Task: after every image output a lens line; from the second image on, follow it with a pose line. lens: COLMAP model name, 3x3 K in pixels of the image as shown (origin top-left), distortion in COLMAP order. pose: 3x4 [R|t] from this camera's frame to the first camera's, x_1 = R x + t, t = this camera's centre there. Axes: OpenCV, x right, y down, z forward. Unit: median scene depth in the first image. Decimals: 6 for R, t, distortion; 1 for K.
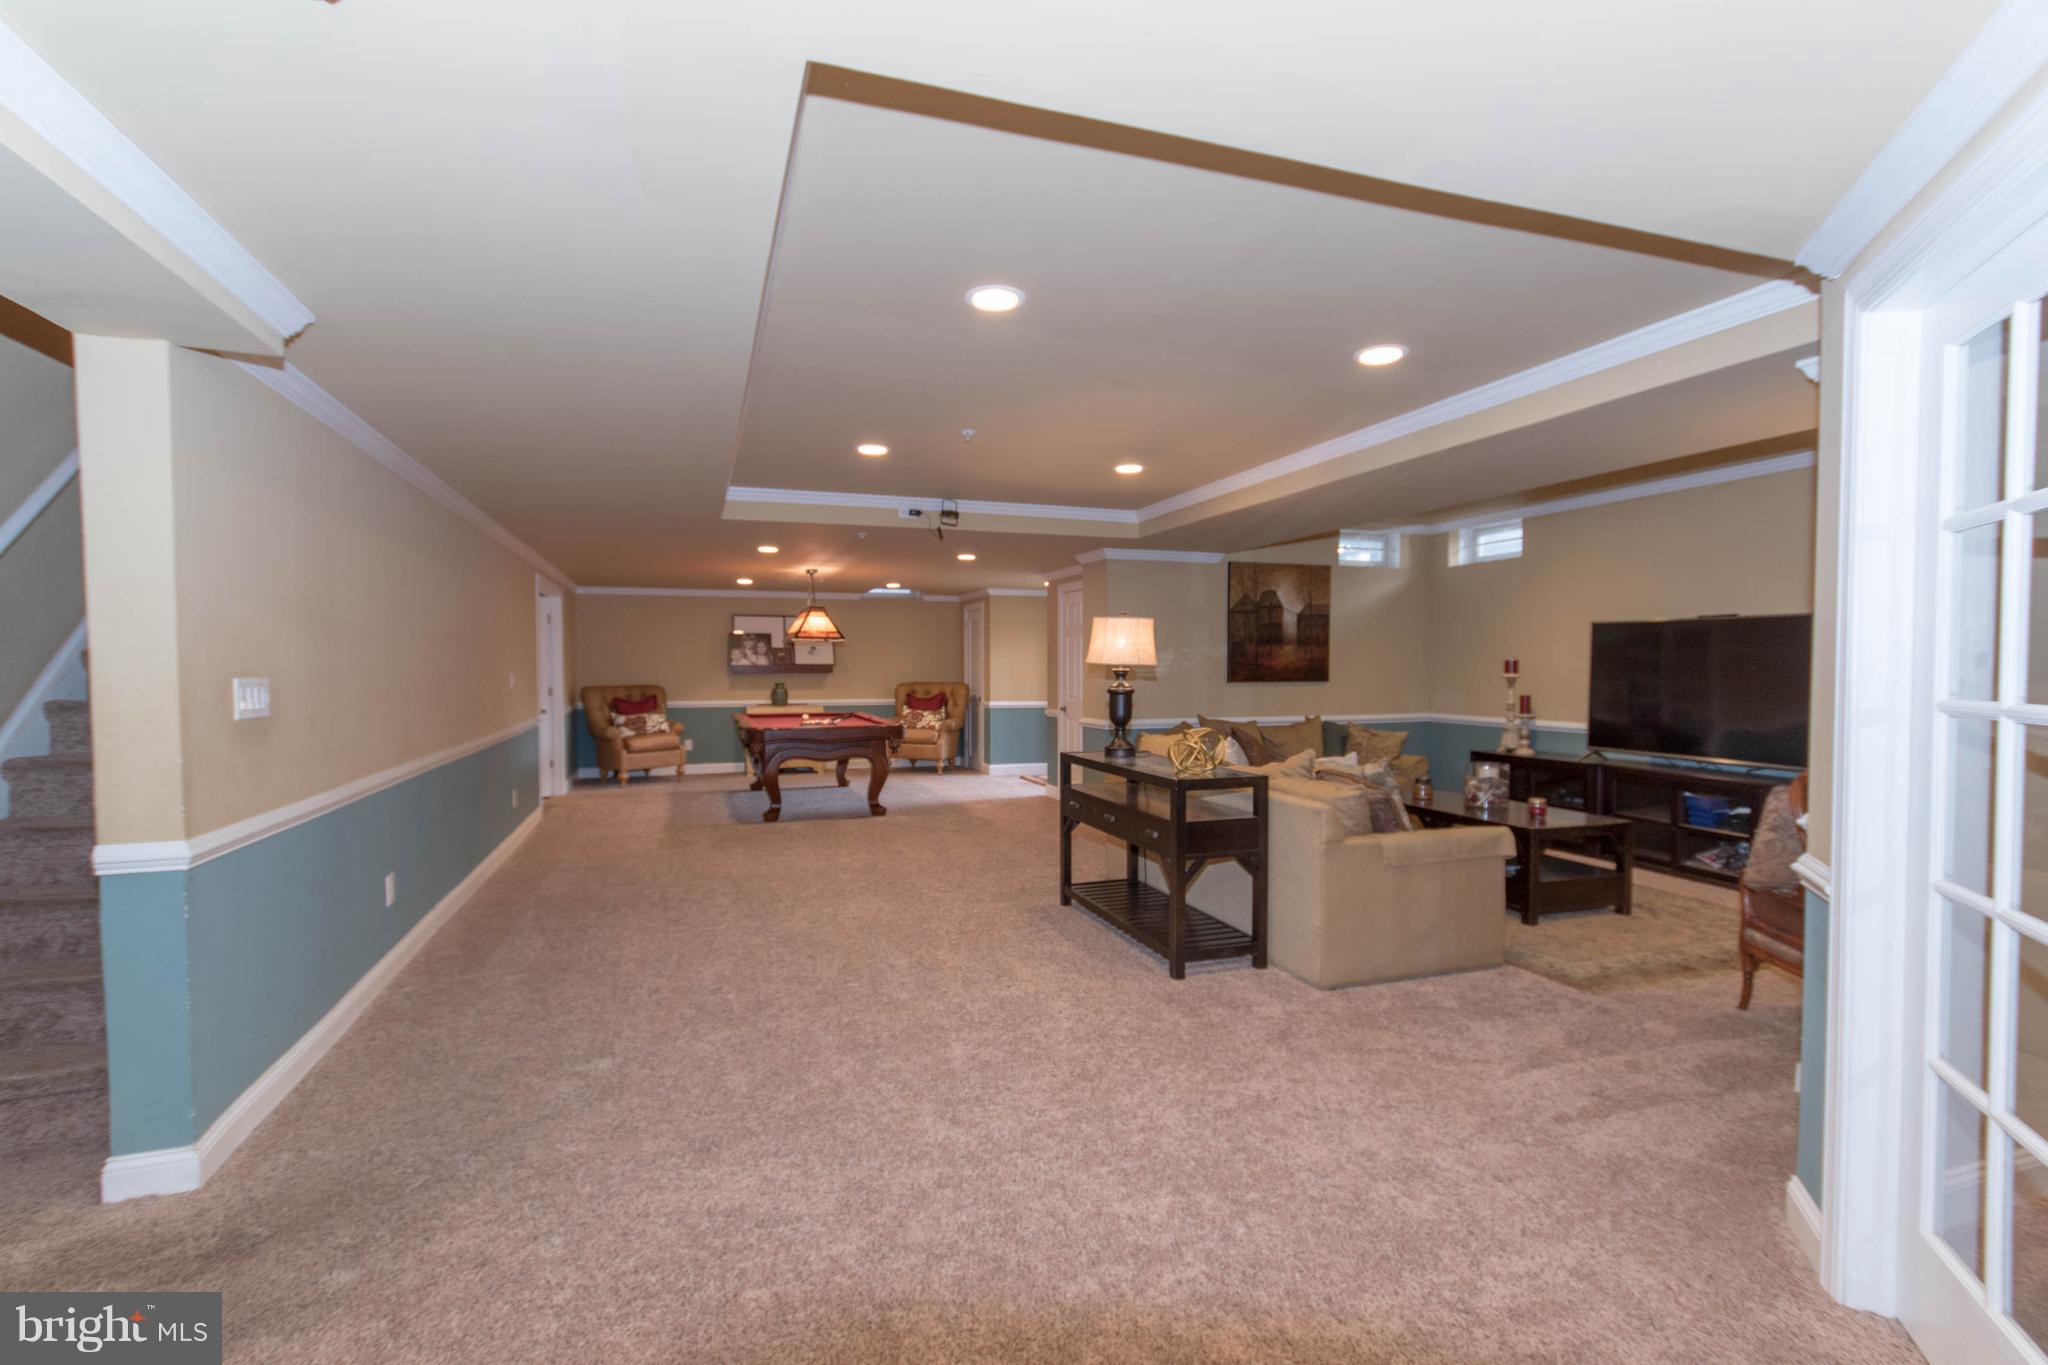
lens RADIAL K [[927.0, 0, 1014.3], [0, 927.0, 686.3], [0, 0, 1]] dist [0.001922, -0.000503]
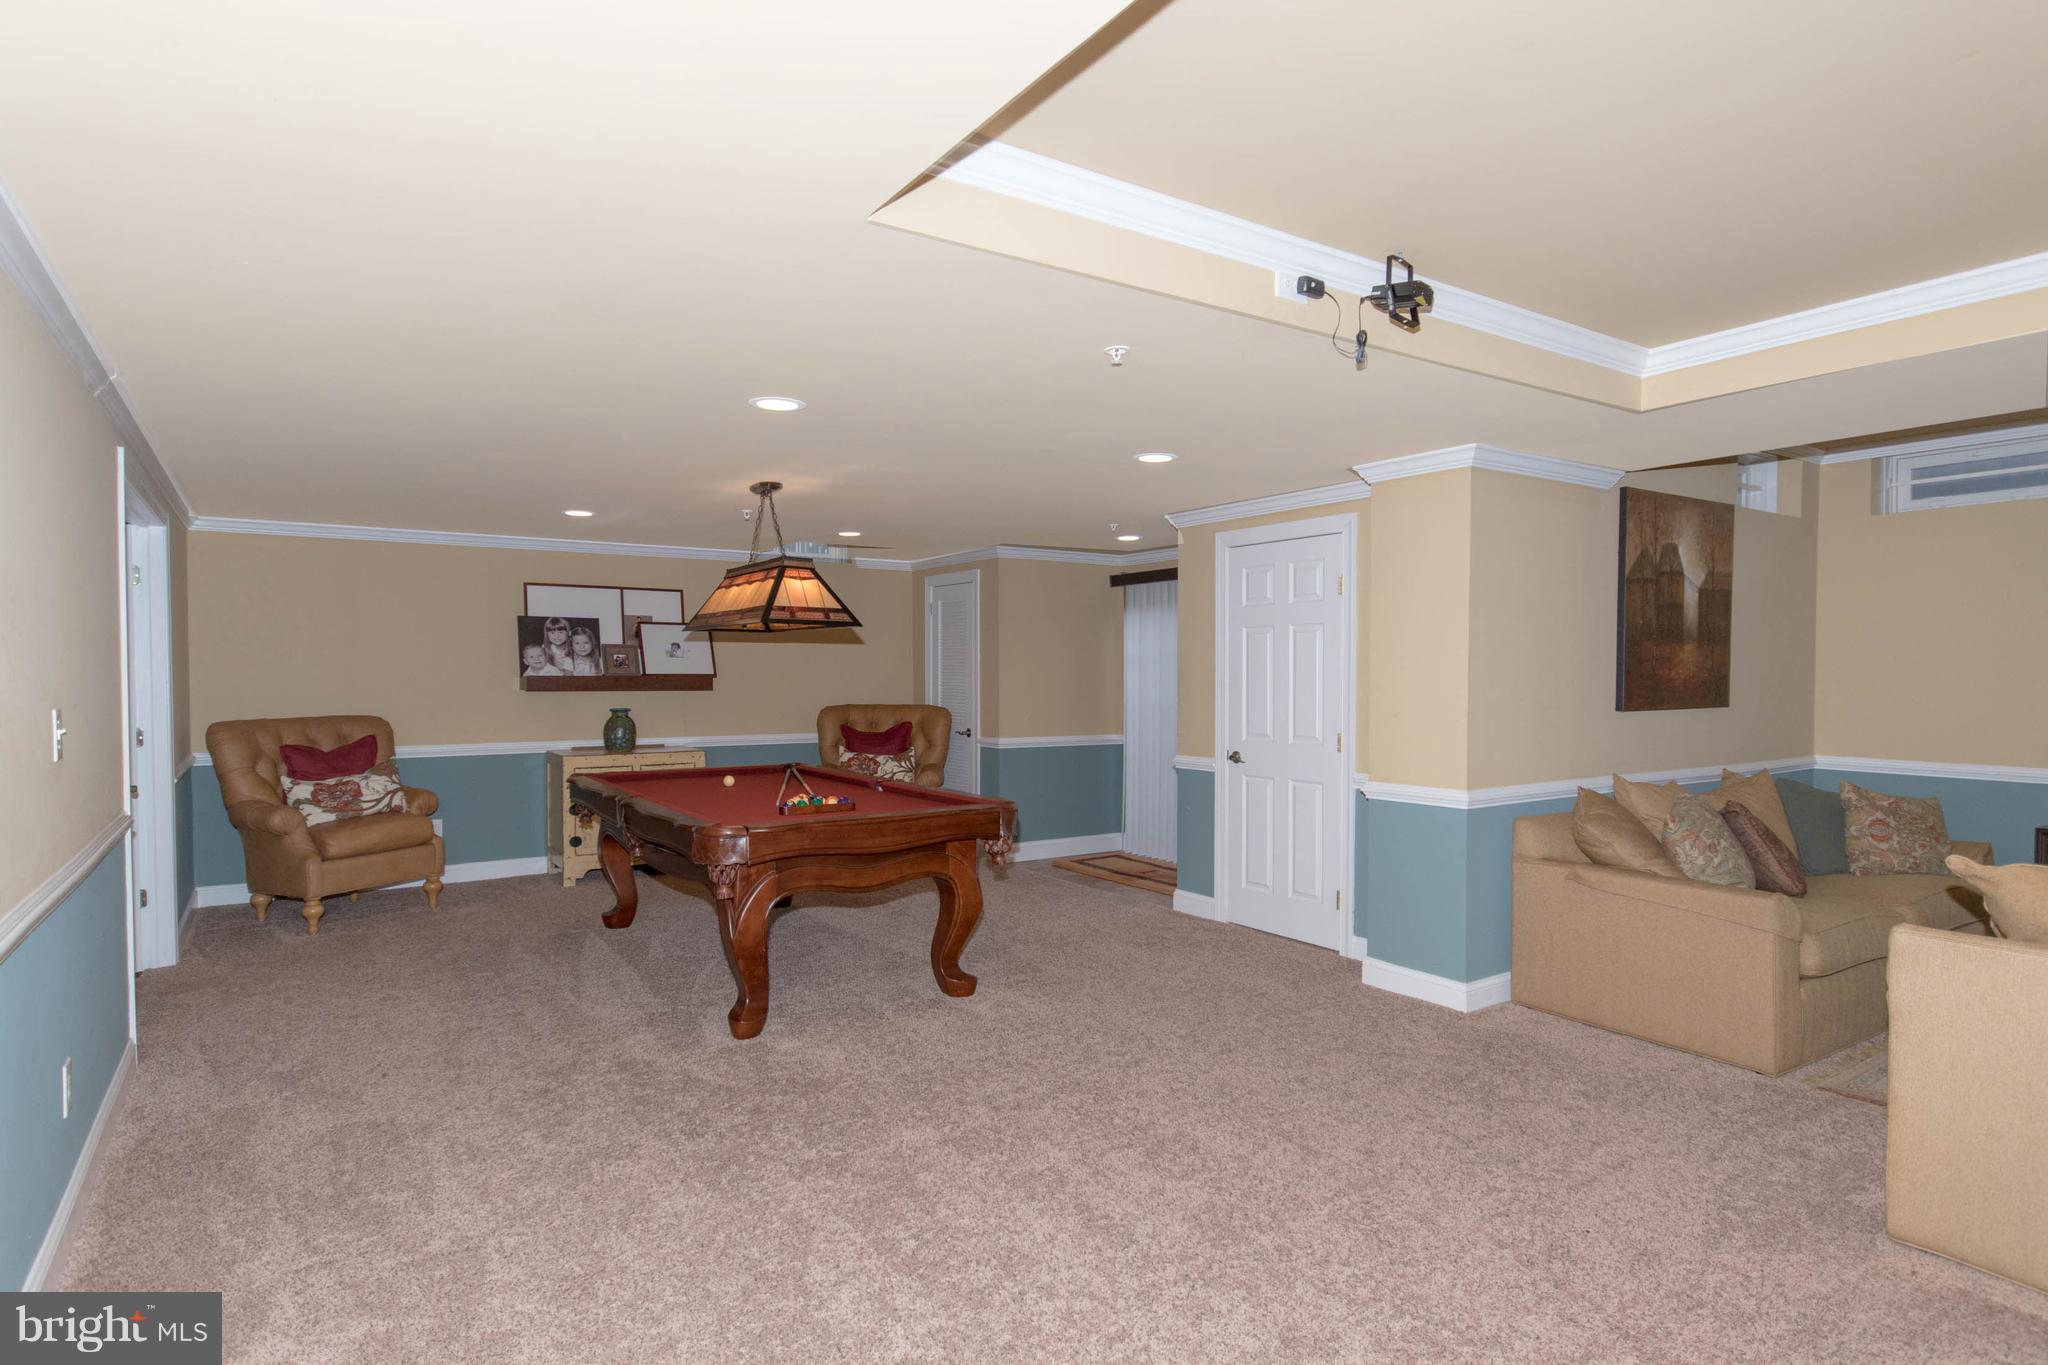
lens RADIAL K [[1093.1, 0, 1017.0], [0, 1093.1, 680.9], [0, 0, 1]] dist [-0.000691, -0.000234]
pose [[0.968750, -0.000872, 0.248038, -0.206977], [0.004821, 0.999871, -0.015315, -0.010304], [-0.247993, 0.016032, 0.968629, 0.361934]]
